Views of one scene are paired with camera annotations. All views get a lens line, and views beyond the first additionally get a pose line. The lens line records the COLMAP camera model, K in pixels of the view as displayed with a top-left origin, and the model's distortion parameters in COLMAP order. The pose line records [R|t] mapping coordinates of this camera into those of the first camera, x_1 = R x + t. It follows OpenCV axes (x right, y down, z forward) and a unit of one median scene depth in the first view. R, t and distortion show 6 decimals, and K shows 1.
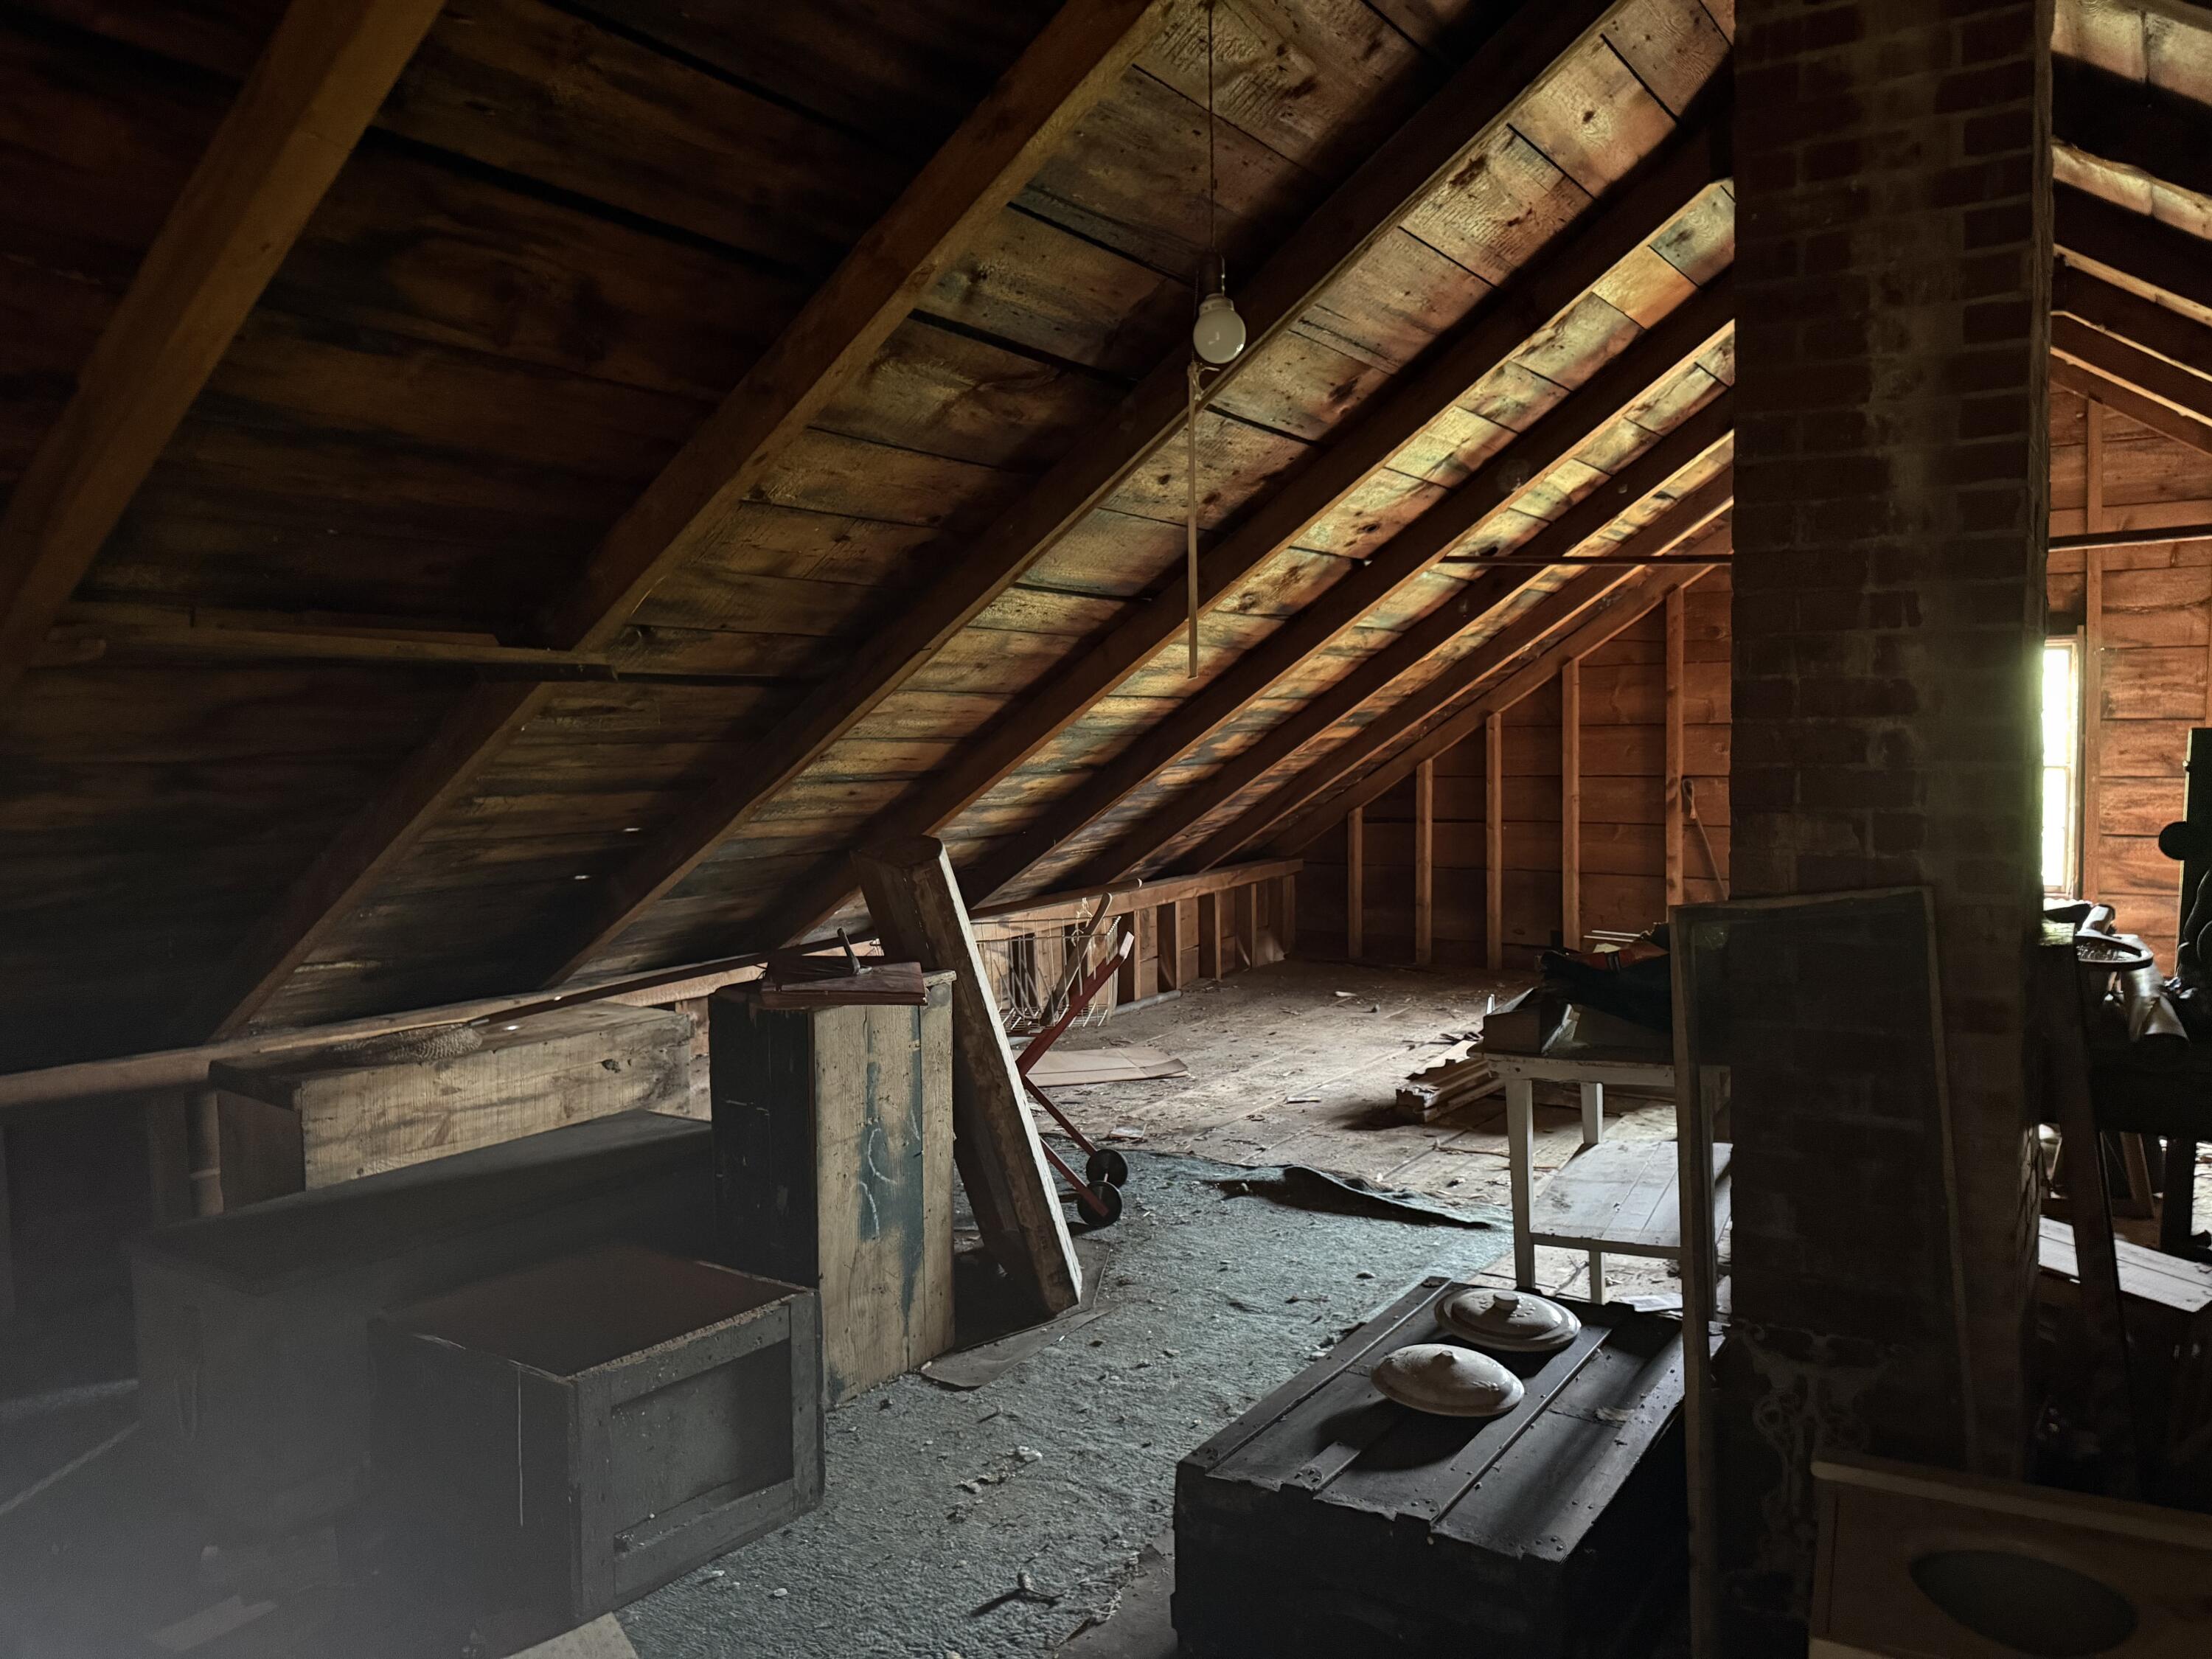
lens RADIAL K [[1526.2, 0, 1107.4], [0, 1526.2, 819.3], [0, 0, 1]] dist [0.118379, -0.218225]
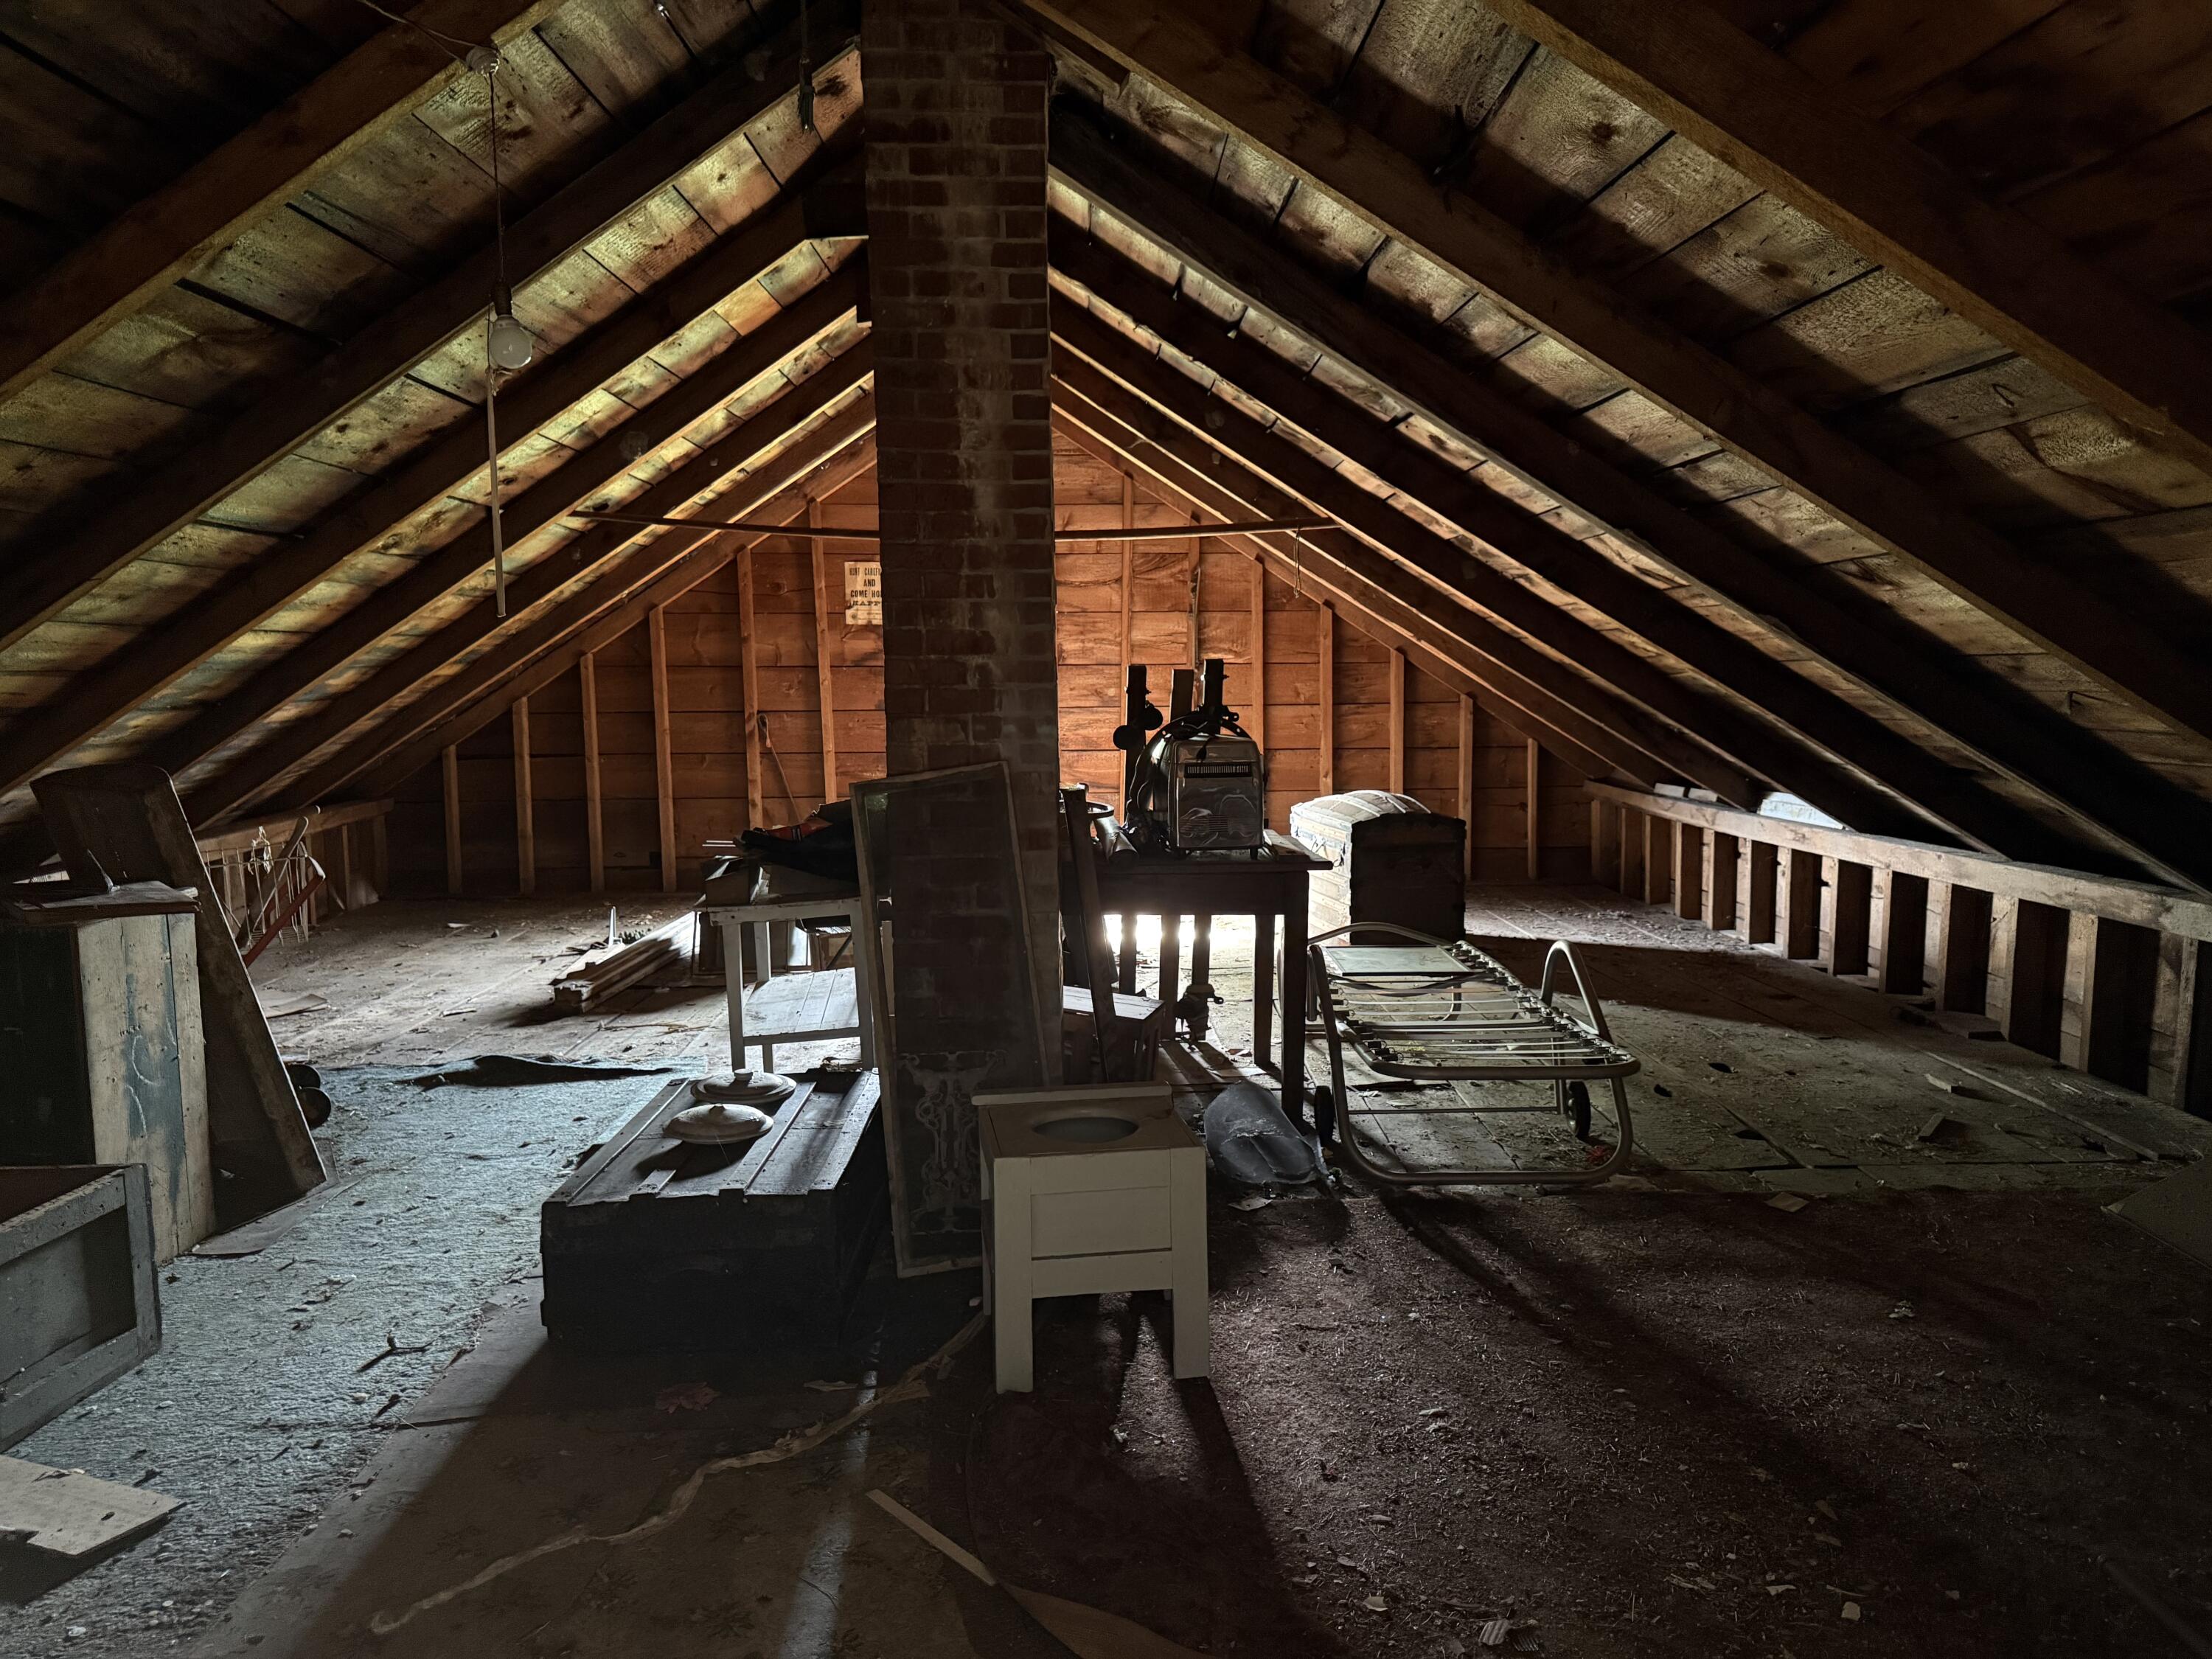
lens RADIAL K [[1490.5, 0, 1110.2], [0, 1490.5, 799.8], [0, 0, 1]] dist [-0.054682, 0.000258]
pose [[0.818177, -0.040482, 0.573540, -0.118480], [0.024901, 0.999077, 0.034995, 0.014233], [-0.574427, -0.014350, 0.818430, -0.142364]]
